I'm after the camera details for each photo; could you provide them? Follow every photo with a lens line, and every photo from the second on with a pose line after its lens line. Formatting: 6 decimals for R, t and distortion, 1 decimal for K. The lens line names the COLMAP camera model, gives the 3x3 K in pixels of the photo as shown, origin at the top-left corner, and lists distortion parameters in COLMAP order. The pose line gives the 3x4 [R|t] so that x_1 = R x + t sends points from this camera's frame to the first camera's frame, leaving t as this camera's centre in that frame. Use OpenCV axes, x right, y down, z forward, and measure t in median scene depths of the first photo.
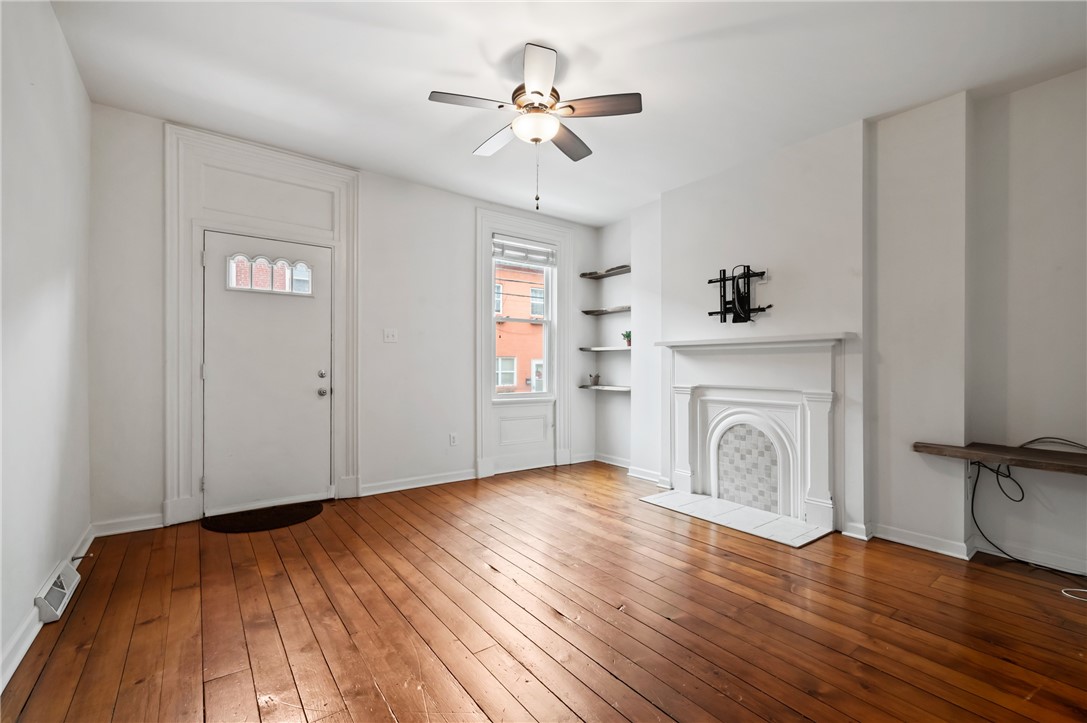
lens RADIAL K [[458.1, 0, 539.8], [0, 458.1, 368.2], [0, 0, 1]] dist [-0.006697, 0.001034]
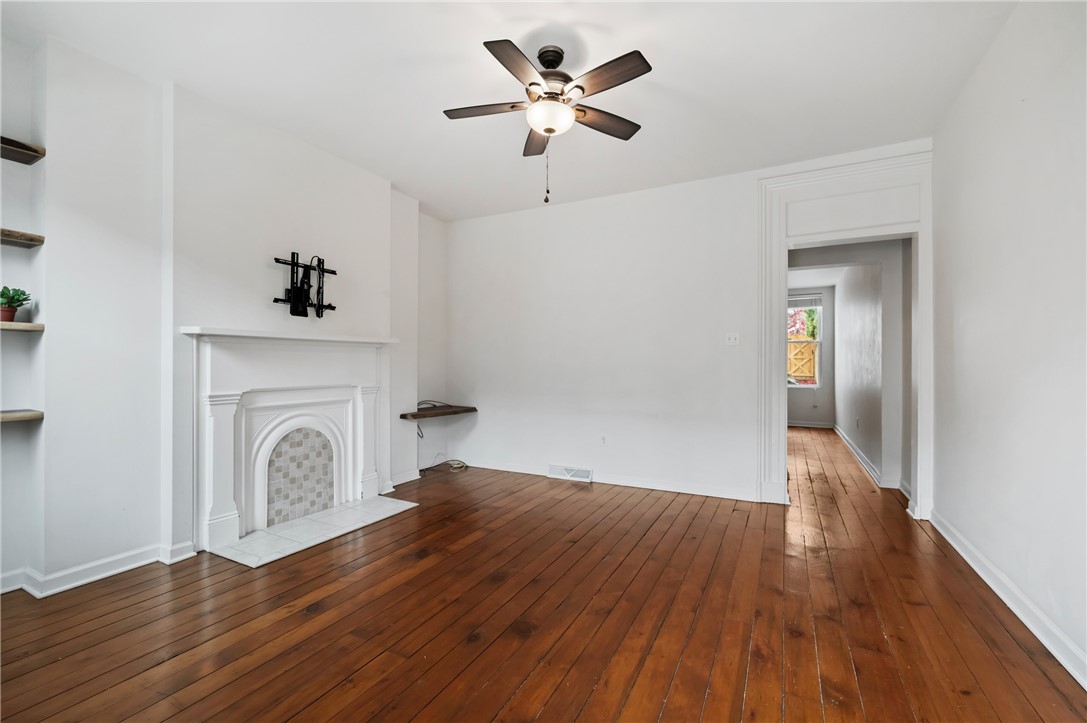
lens RADIAL K [[458.1, 0, 546.7], [0, 458.1, 365.1], [0, 0, 1]] dist [-0.006697, 0.001034]
pose [[-0.426469, -0.007060, 0.904475, -0.582163], [0.004860, 0.999937, 0.010096, -0.009955], [-0.904489, 0.008701, -0.426408, 0.941934]]
